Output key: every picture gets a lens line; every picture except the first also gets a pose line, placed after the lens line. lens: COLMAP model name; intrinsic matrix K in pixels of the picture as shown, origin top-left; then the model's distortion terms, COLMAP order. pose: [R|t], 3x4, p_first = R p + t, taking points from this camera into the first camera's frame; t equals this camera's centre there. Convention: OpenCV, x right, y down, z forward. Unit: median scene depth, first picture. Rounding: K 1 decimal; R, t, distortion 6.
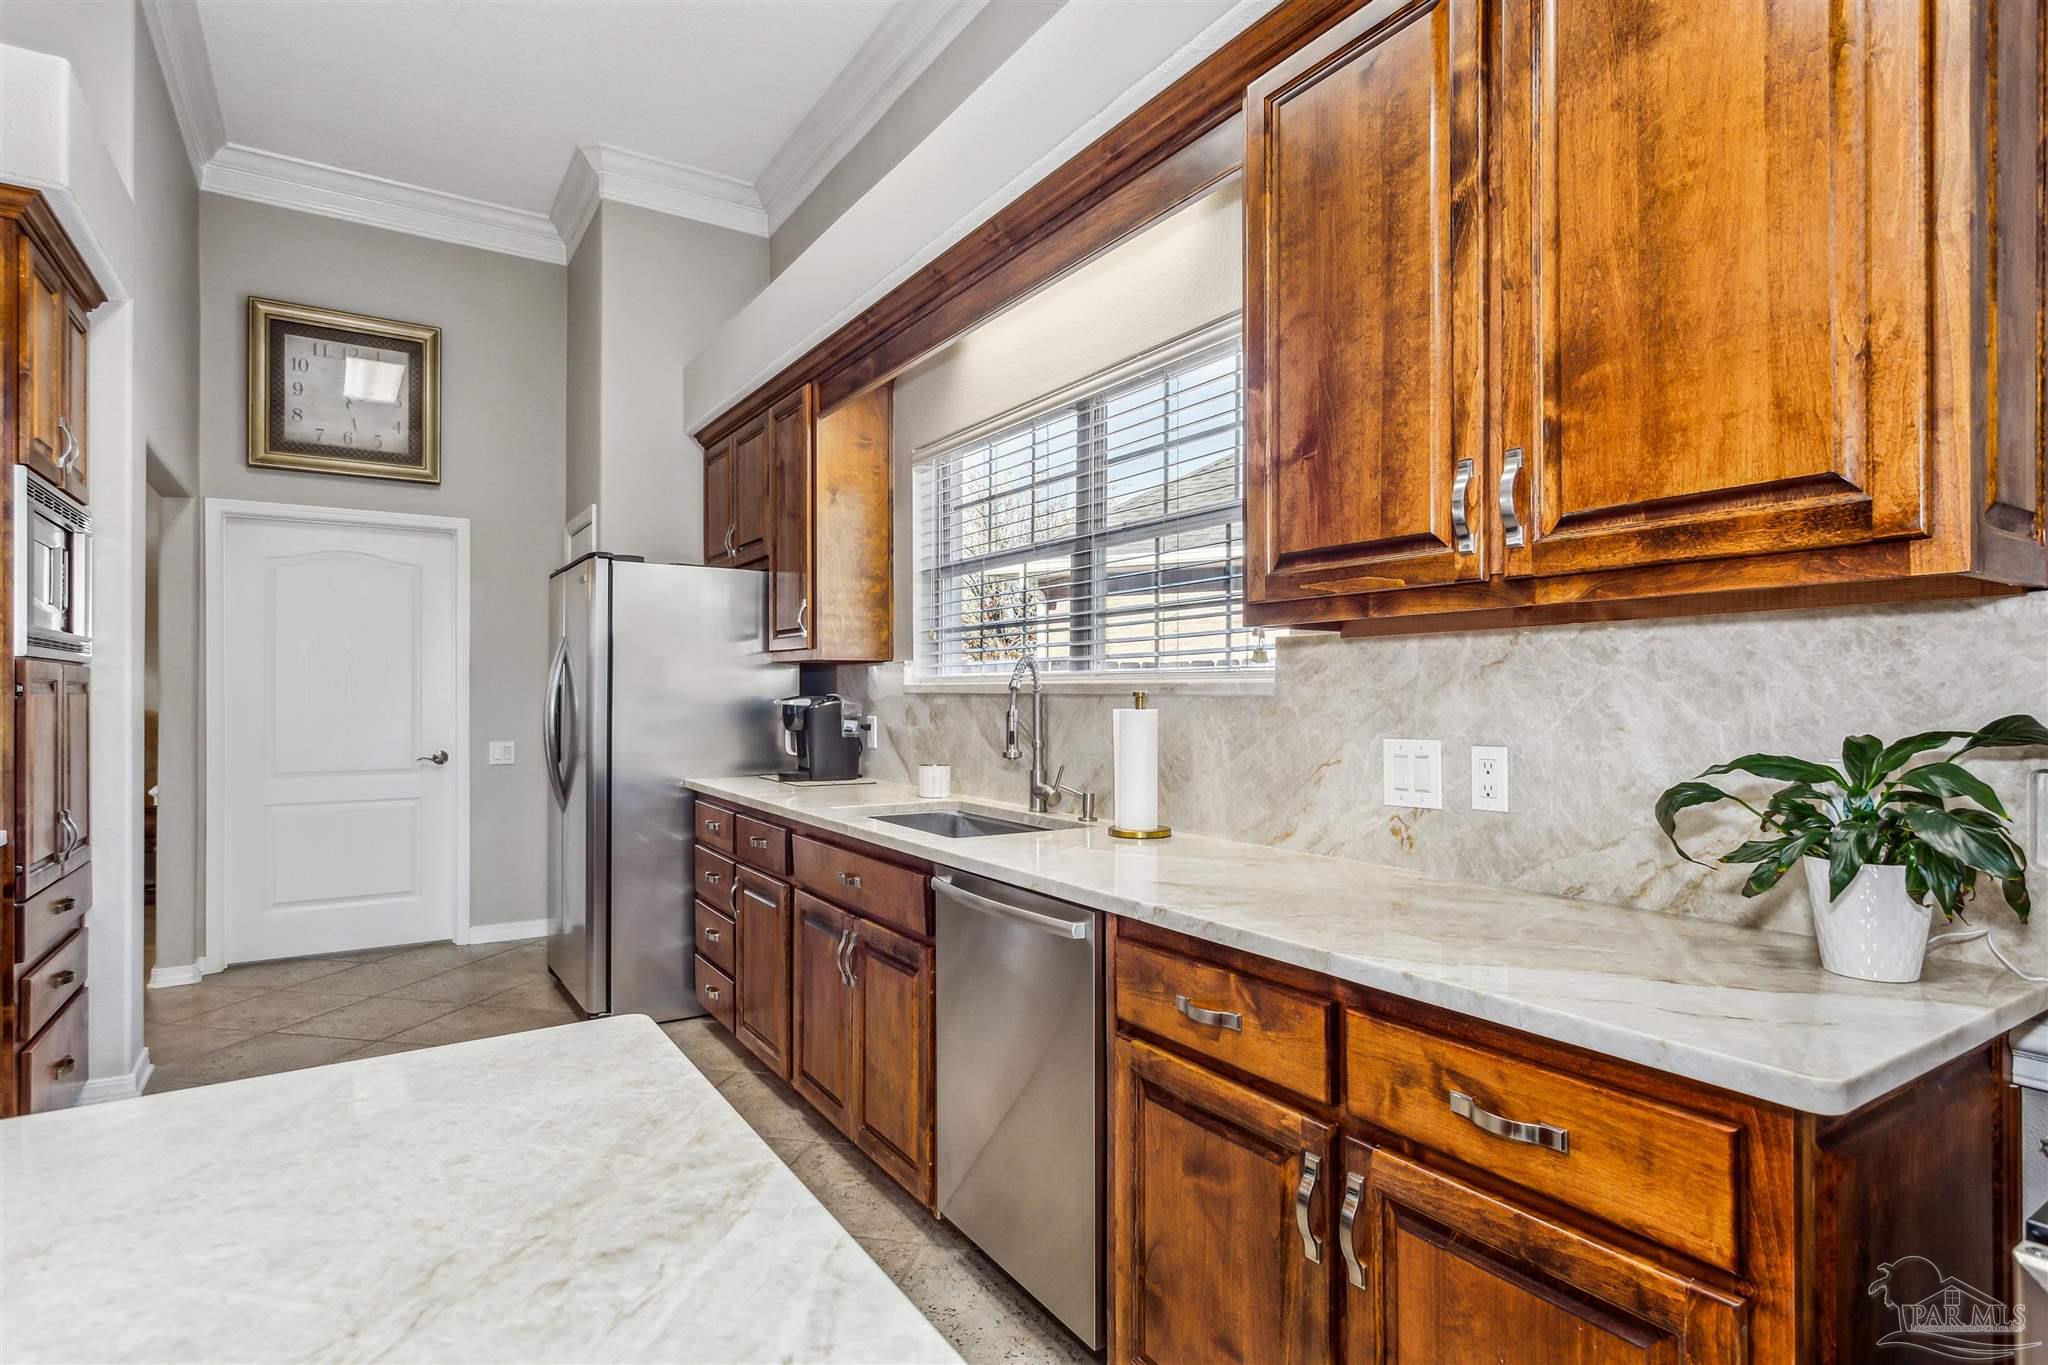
lens RADIAL K [[1025.5, 0, 1008.8], [0, 1025.5, 691.7], [0, 0, 1]] dist [-0.003858, 0.002458]
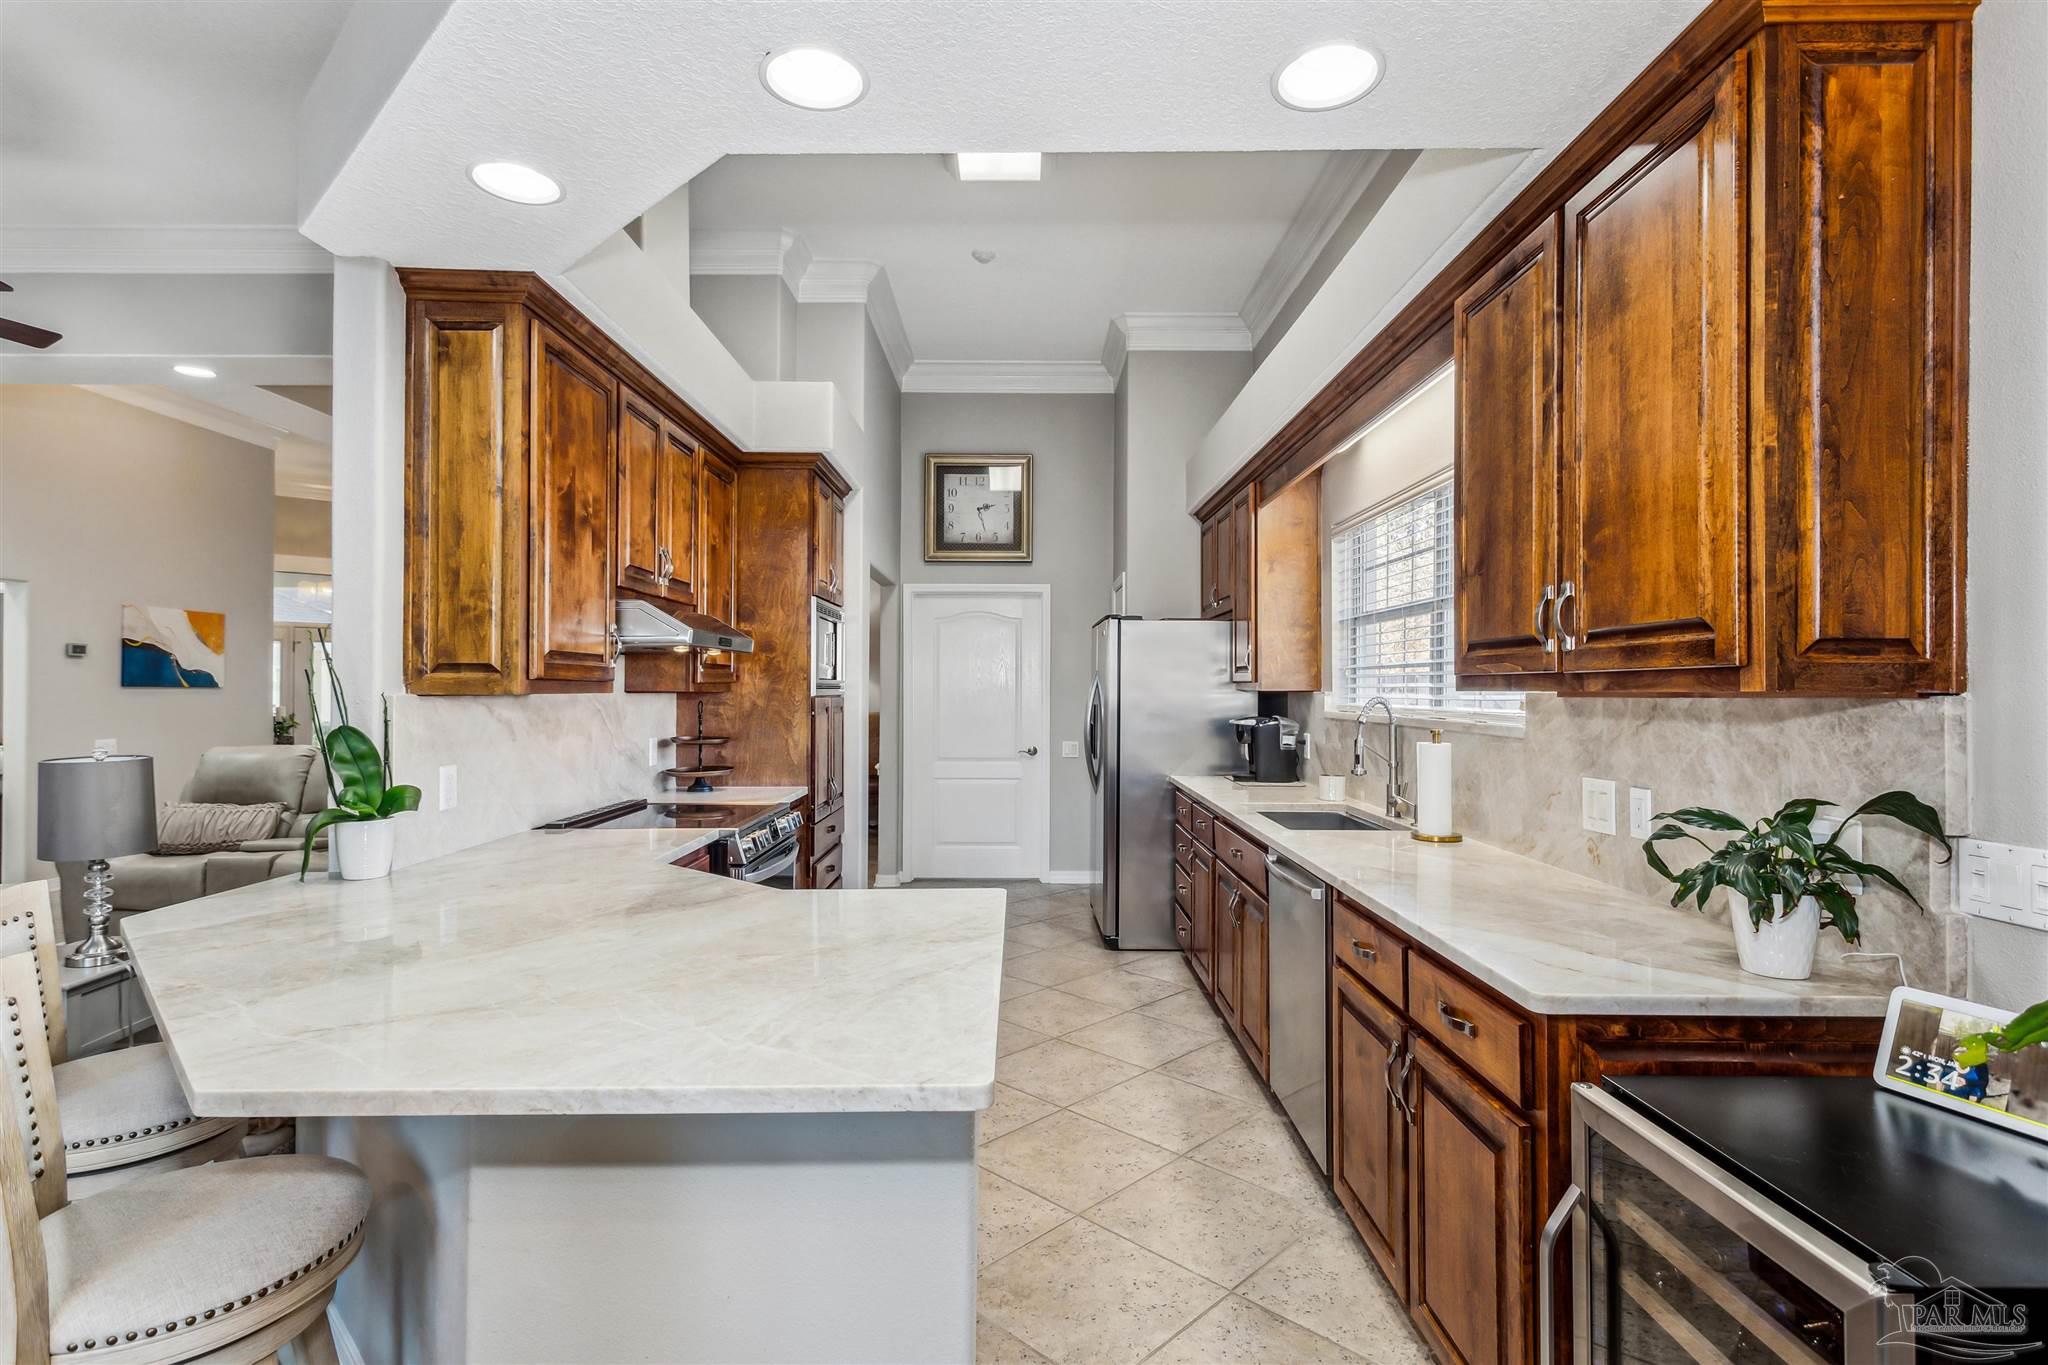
lens RADIAL K [[968.3, 0, 1030.6], [0, 968.3, 680.8], [0, 0, 1]] dist [-0.000667, 0.000934]
pose [[0.846664, -0.001675, -0.532125, 0.297970], [-0.001868, 0.999980, -0.006121, -0.046498], [0.532125, 0.006176, 0.846644, -0.276503]]
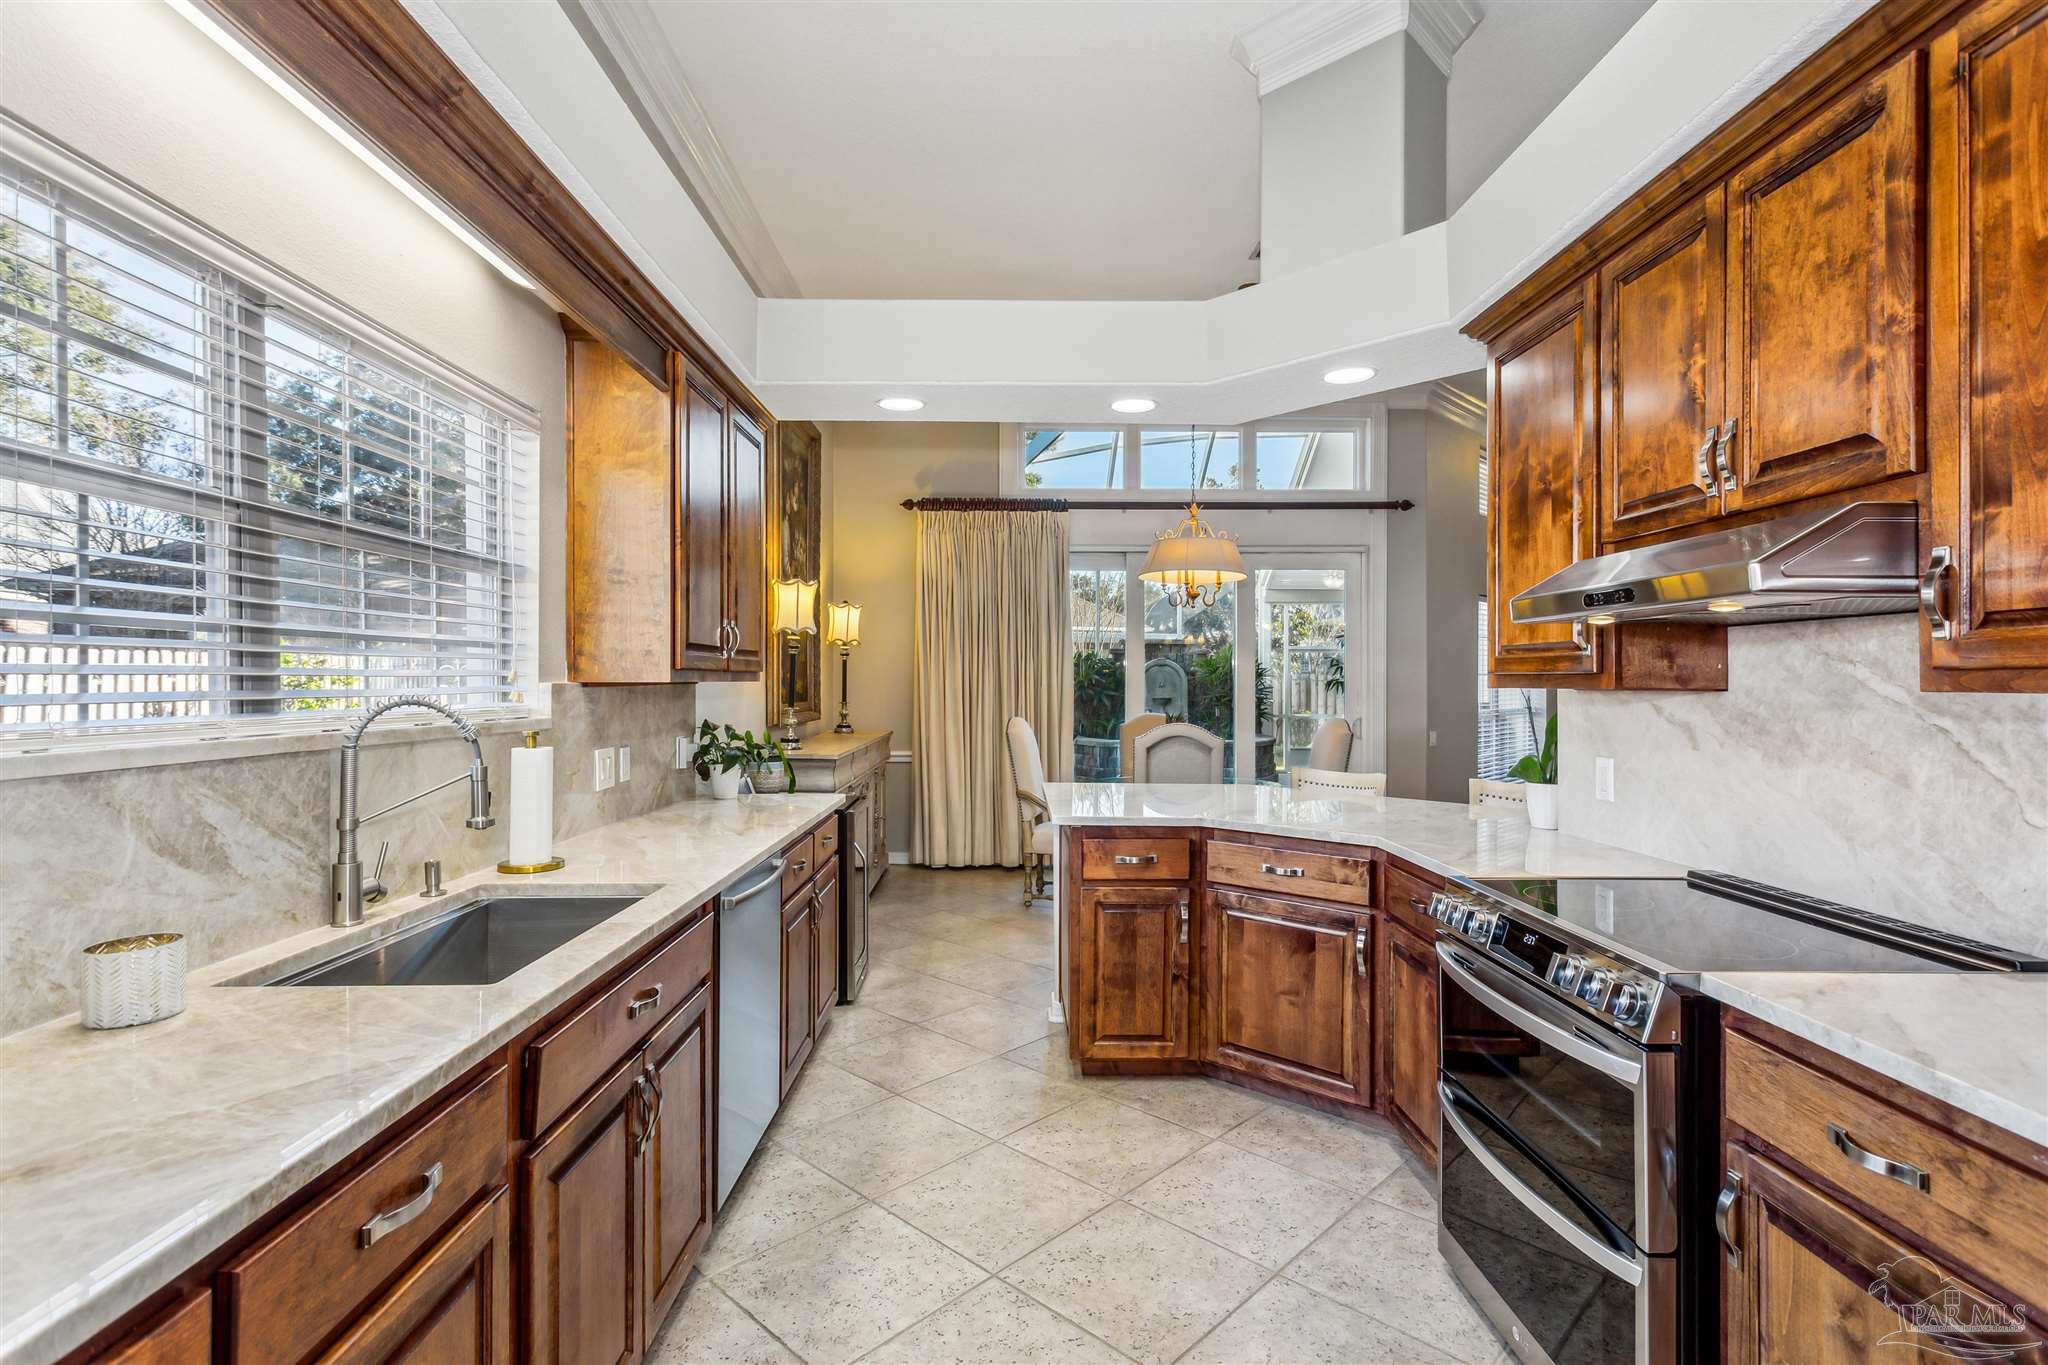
lens RADIAL K [[968.3, 0, 1023.1], [0, 968.3, 684.3], [0, 0, 1]] dist [-0.000667, 0.000934]
pose [[-0.849495, 0.002991, 0.527588, -1.286043], [0.002607, 0.999996, -0.001472, -0.041174], [-0.527590, 0.000125, -0.849499, 2.298482]]
